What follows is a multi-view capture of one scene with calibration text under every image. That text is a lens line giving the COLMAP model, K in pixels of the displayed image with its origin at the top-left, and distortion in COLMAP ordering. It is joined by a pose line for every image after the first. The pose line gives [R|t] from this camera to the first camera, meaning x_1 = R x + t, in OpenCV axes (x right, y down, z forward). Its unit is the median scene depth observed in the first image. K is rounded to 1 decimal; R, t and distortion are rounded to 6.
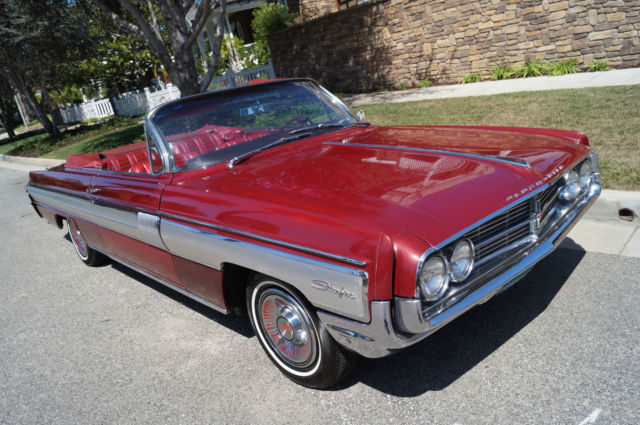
lens RADIAL K [[492.2, 0, 318.9], [0, 492.2, 213.2], [0, 0, 1]] dist [-0.086095, 0.016944]
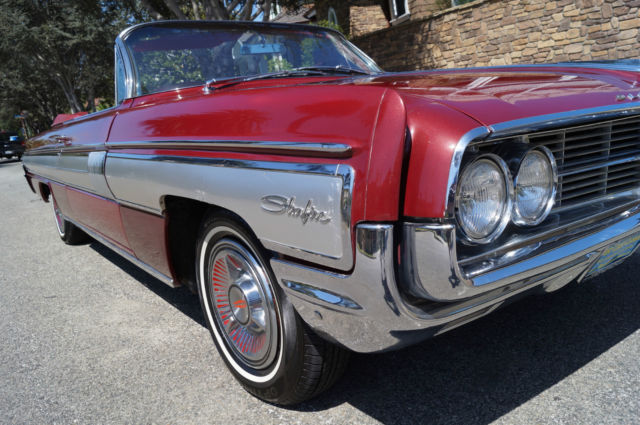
lens RADIAL K [[492.2, 0, 317.2], [0, 492.2, 213.1], [0, 0, 1]] dist [-0.086095, 0.016944]
pose [[0.992749, 0.083776, -0.086204, 0.018504], [-0.089897, 0.993506, -0.069751, 0.035191], [0.079801, 0.076995, 0.993833, 0.082823]]
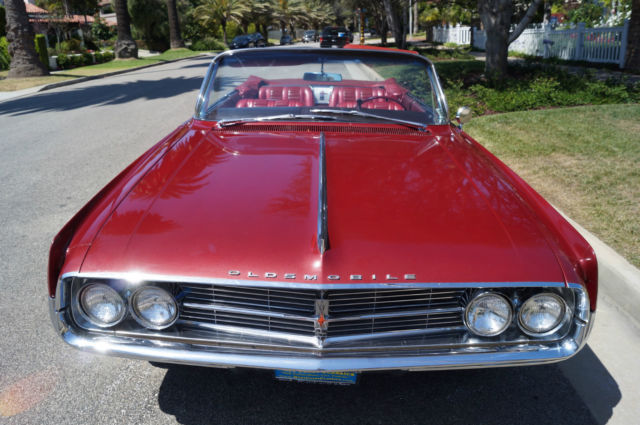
lens RADIAL K [[492.2, 0, 315.5], [0, 492.2, 209.5], [0, 0, 1]] dist [-0.086095, 0.016944]
pose [[0.708450, 0.392687, -0.586427, 0.182680], [-0.314559, 0.919506, 0.235714, -0.068990], [0.631785, 0.017474, 0.774947, 0.091754]]
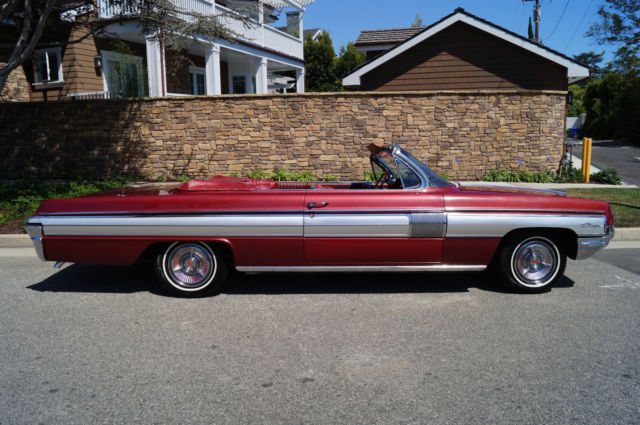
lens RADIAL K [[492.2, 0, 317.2], [0, 492.2, 216.4], [0, 0, 1]] dist [-0.086095, 0.016944]
pose [[0.652353, 0.074266, 0.754268, -0.499753], [0.107147, 0.976156, -0.188783, 0.076275], [-0.750303, 0.203970, 0.628841, 0.090444]]
